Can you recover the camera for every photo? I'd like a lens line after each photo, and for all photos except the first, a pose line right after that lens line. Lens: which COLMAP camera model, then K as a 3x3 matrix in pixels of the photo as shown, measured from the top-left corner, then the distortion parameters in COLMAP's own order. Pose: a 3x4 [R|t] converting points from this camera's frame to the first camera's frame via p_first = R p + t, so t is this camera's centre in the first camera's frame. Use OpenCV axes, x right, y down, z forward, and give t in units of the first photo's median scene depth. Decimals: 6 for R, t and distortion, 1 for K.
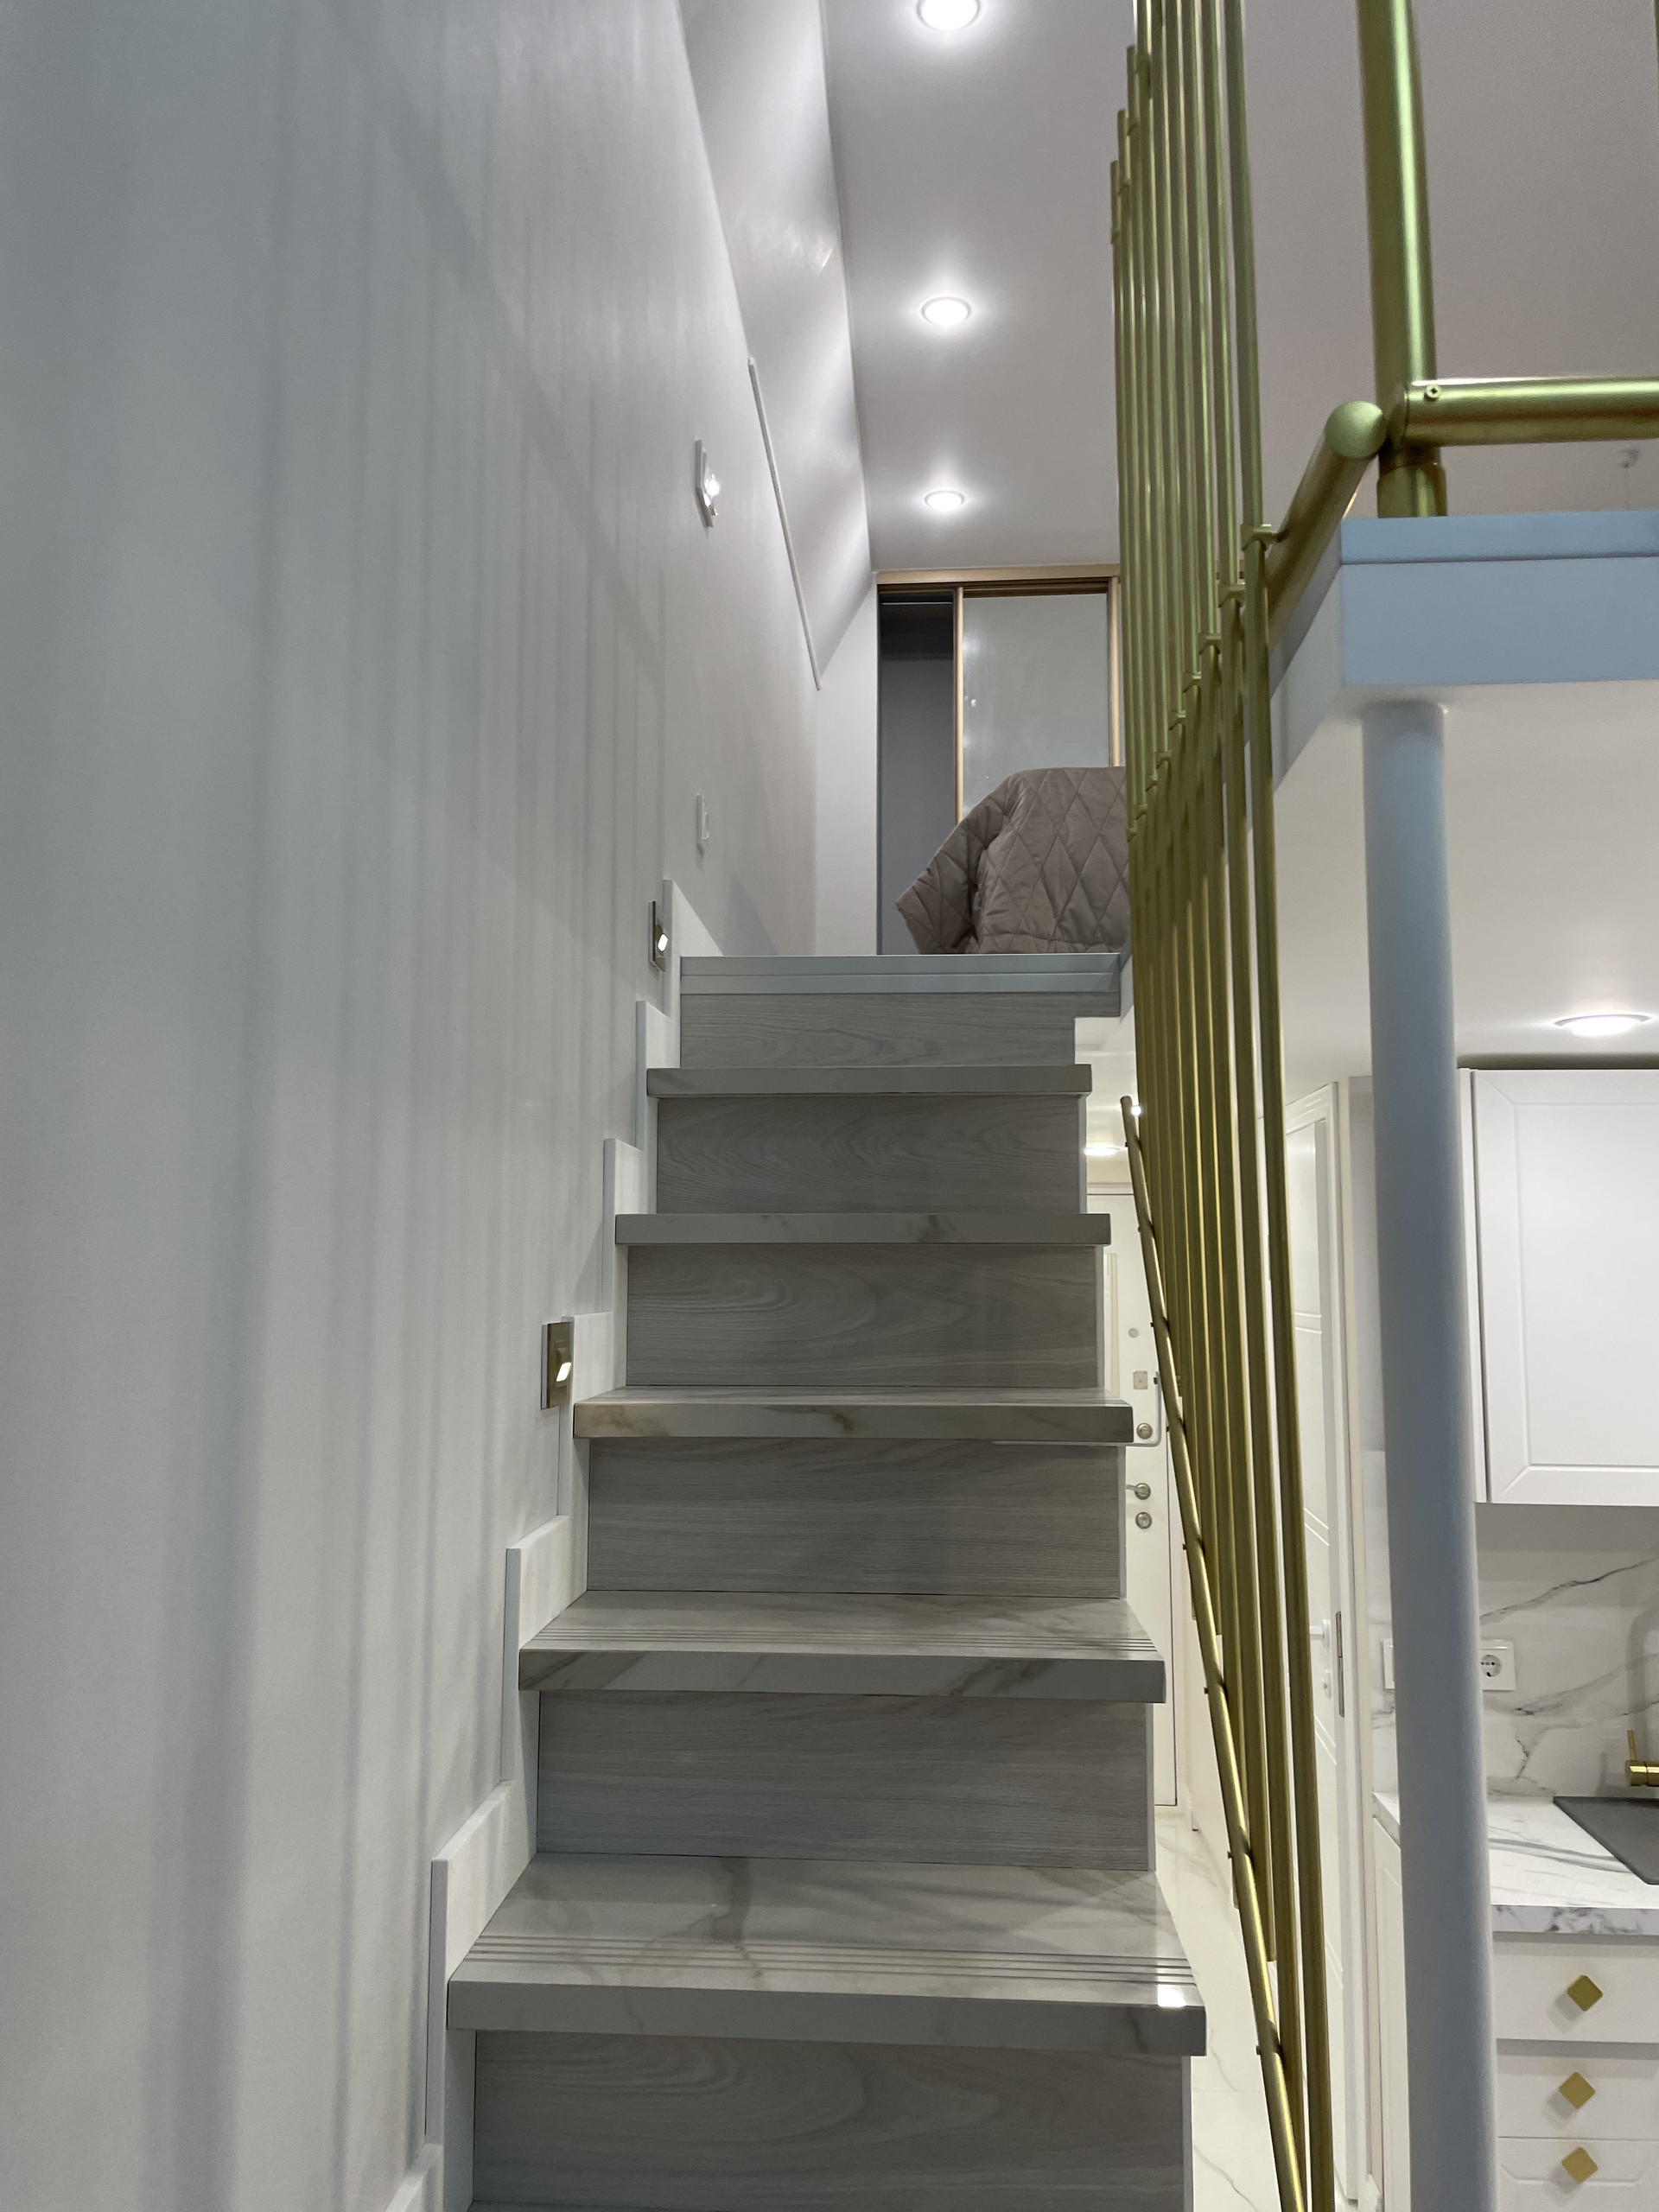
lens RADIAL K [[1678.8, 0, 833.2], [0, 1678.8, 1114.8], [0, 0, 1]] dist [0.046653, -0.054976]
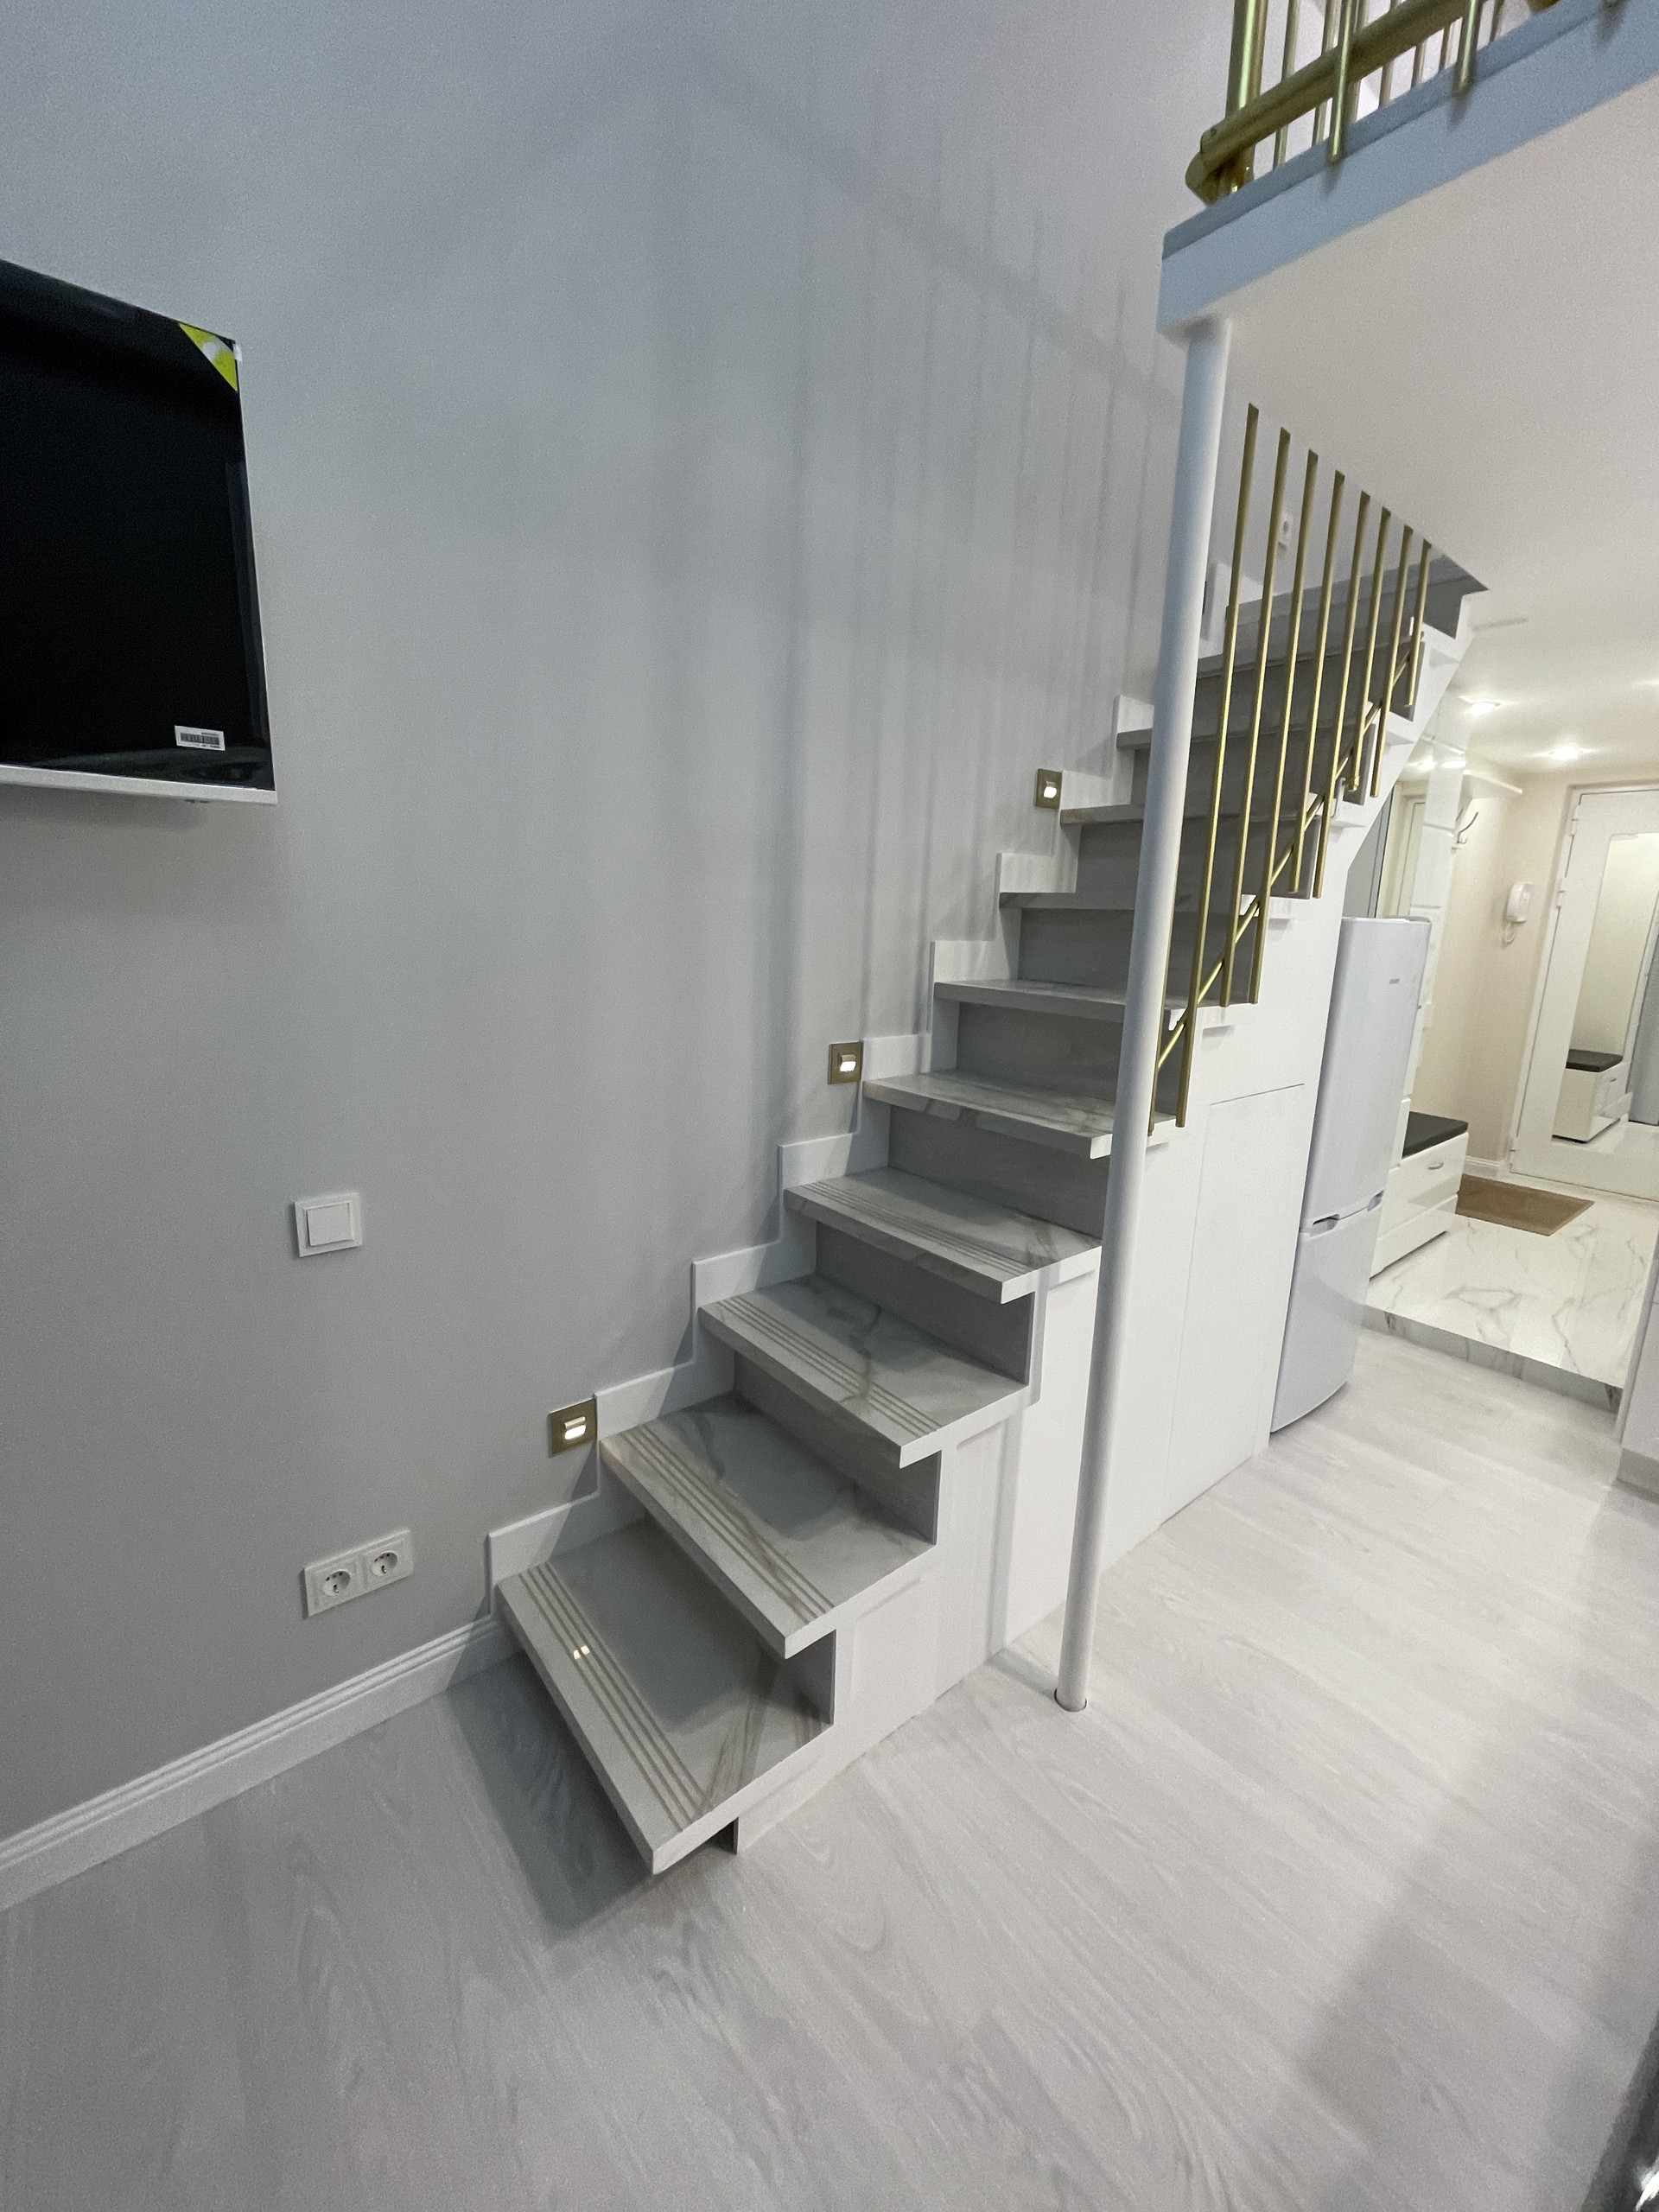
lens RADIAL K [[894.1, 0, 848.0], [0, 894.1, 1087.4], [0, 0, 1]] dist [0.006513, -0.003972]
pose [[0.696878, 0.161170, -0.698846, 0.450380], [0.038508, 0.964608, 0.260860, 0.163352], [0.716155, -0.208699, 0.666008, -0.098874]]
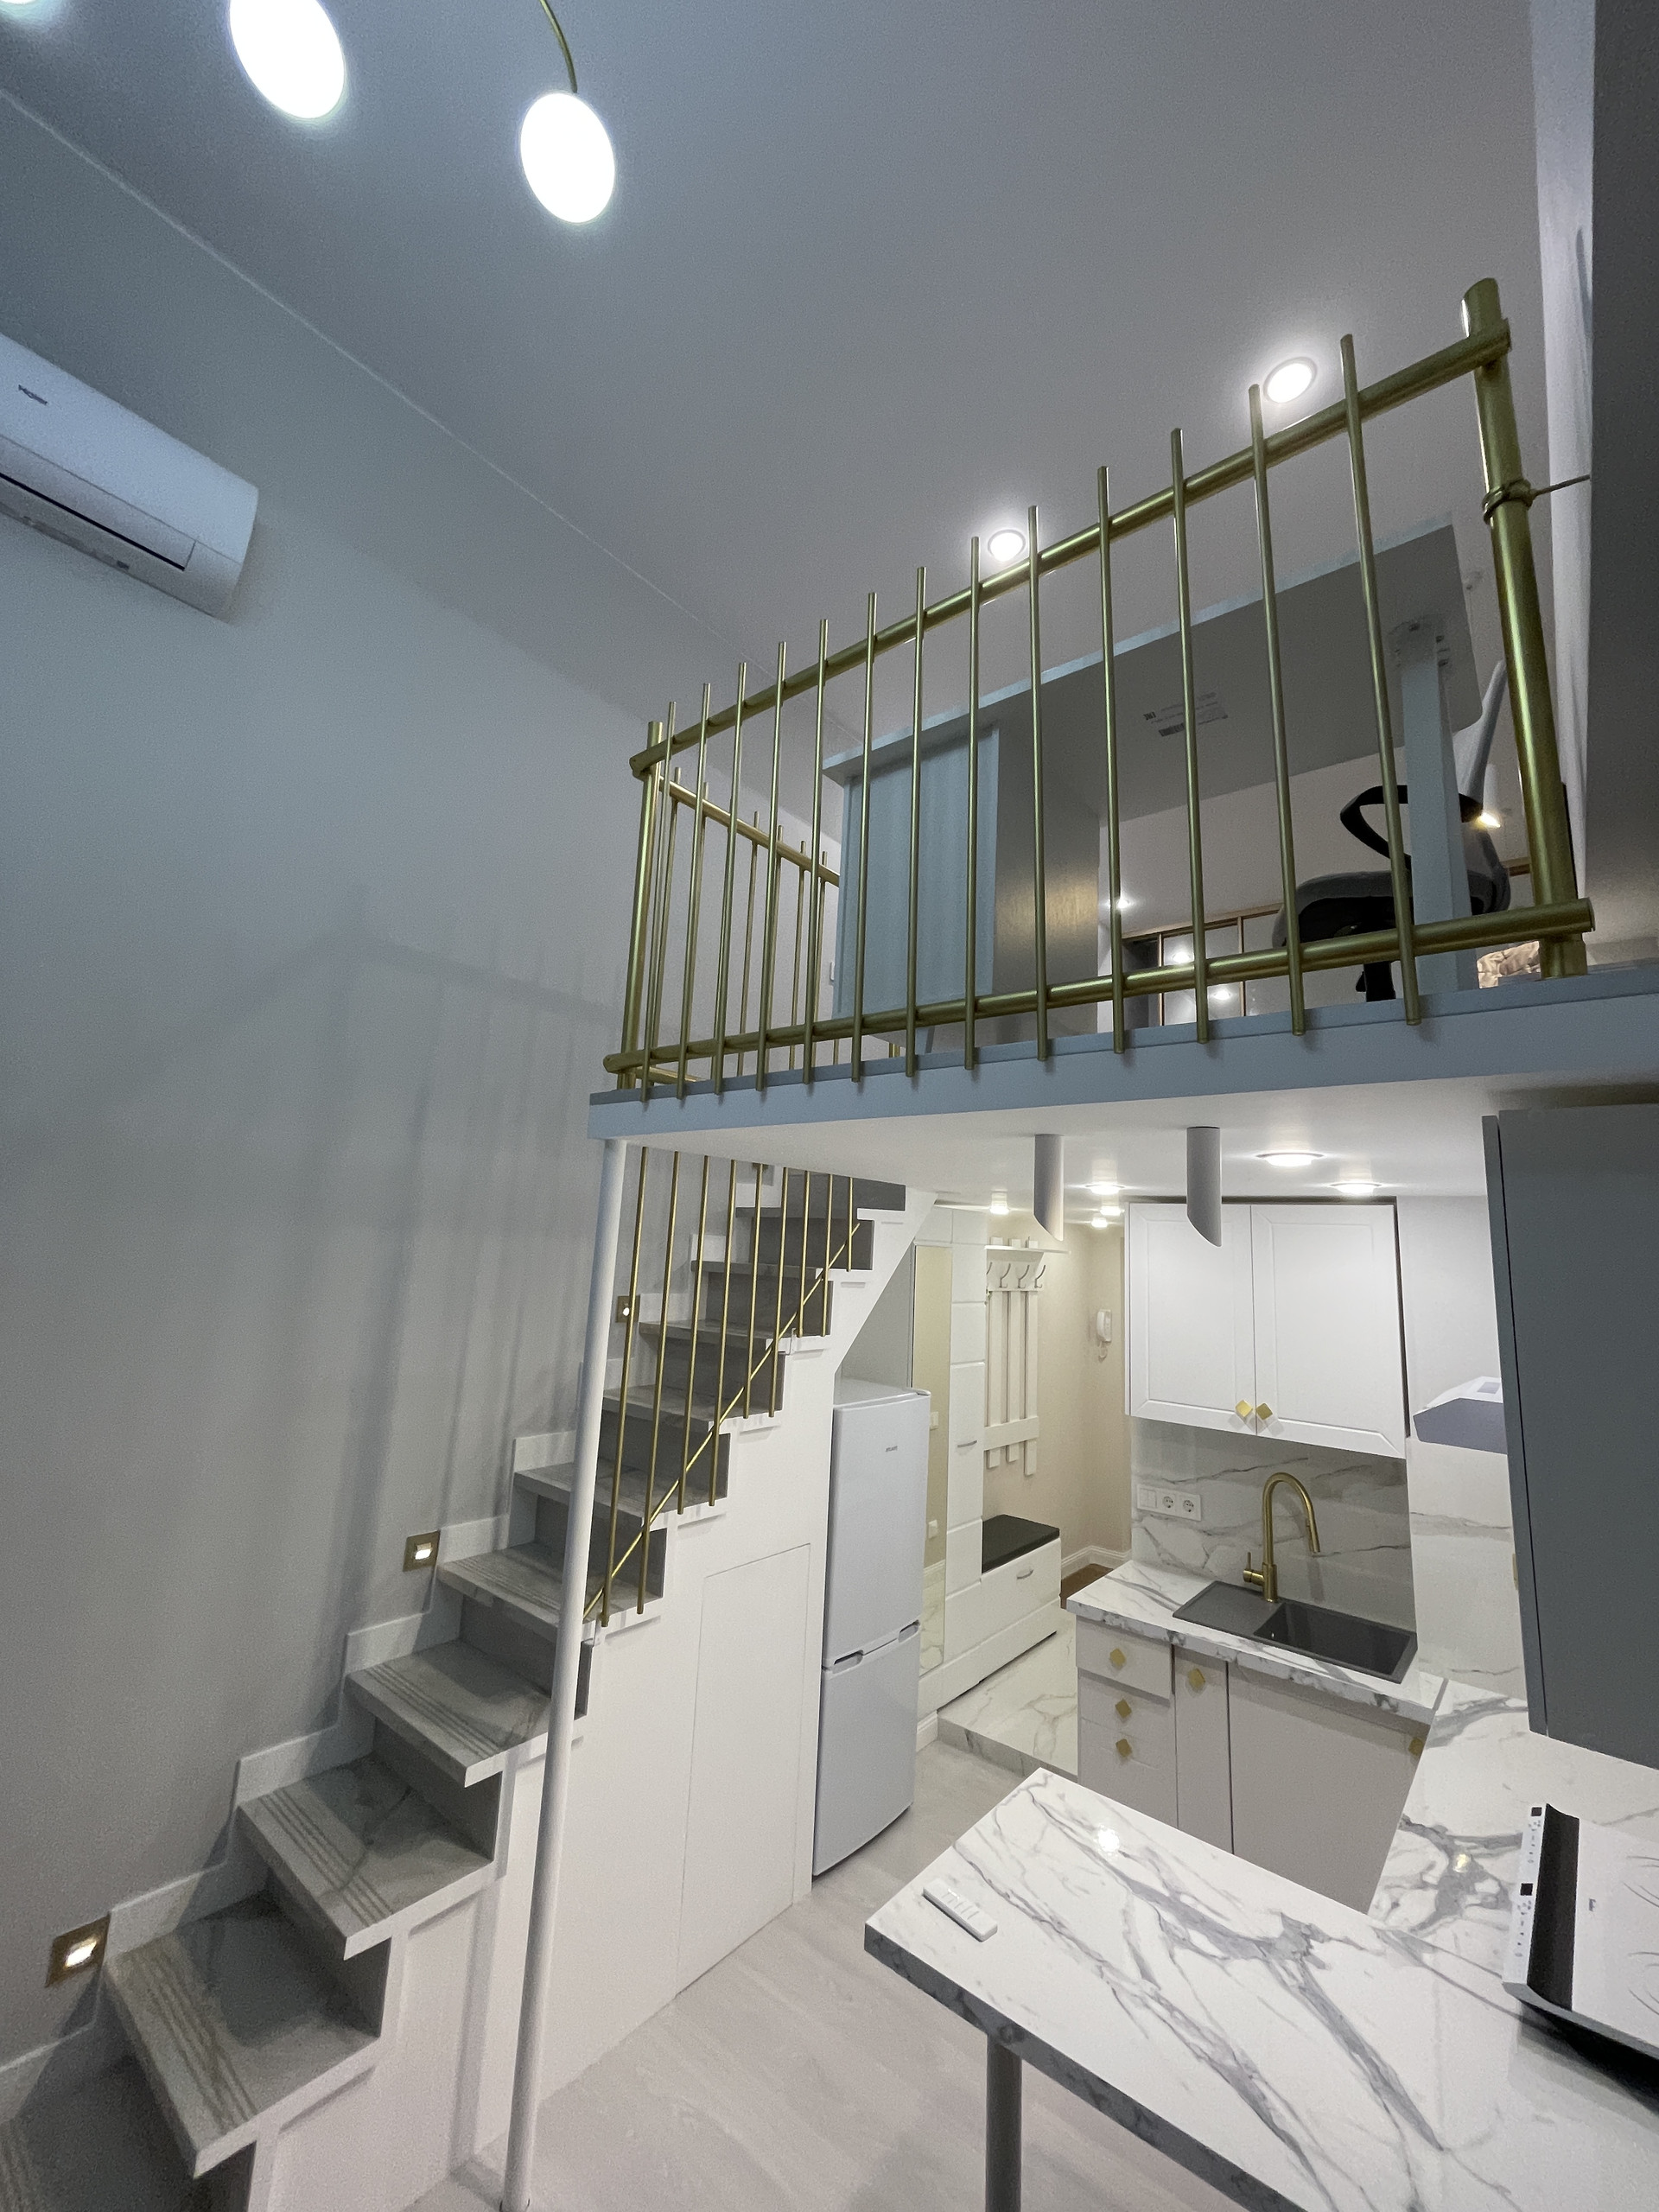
lens RADIAL K [[894.1, 0, 848.0], [0, 894.1, 1087.4], [0, 0, 1]] dist [0.006513, -0.003972]
pose [[0.822939, -0.063847, -0.564531, 0.906680], [0.007615, 0.994816, -0.101409, -0.074879], [0.568079, 0.079154, 0.819158, -0.157396]]
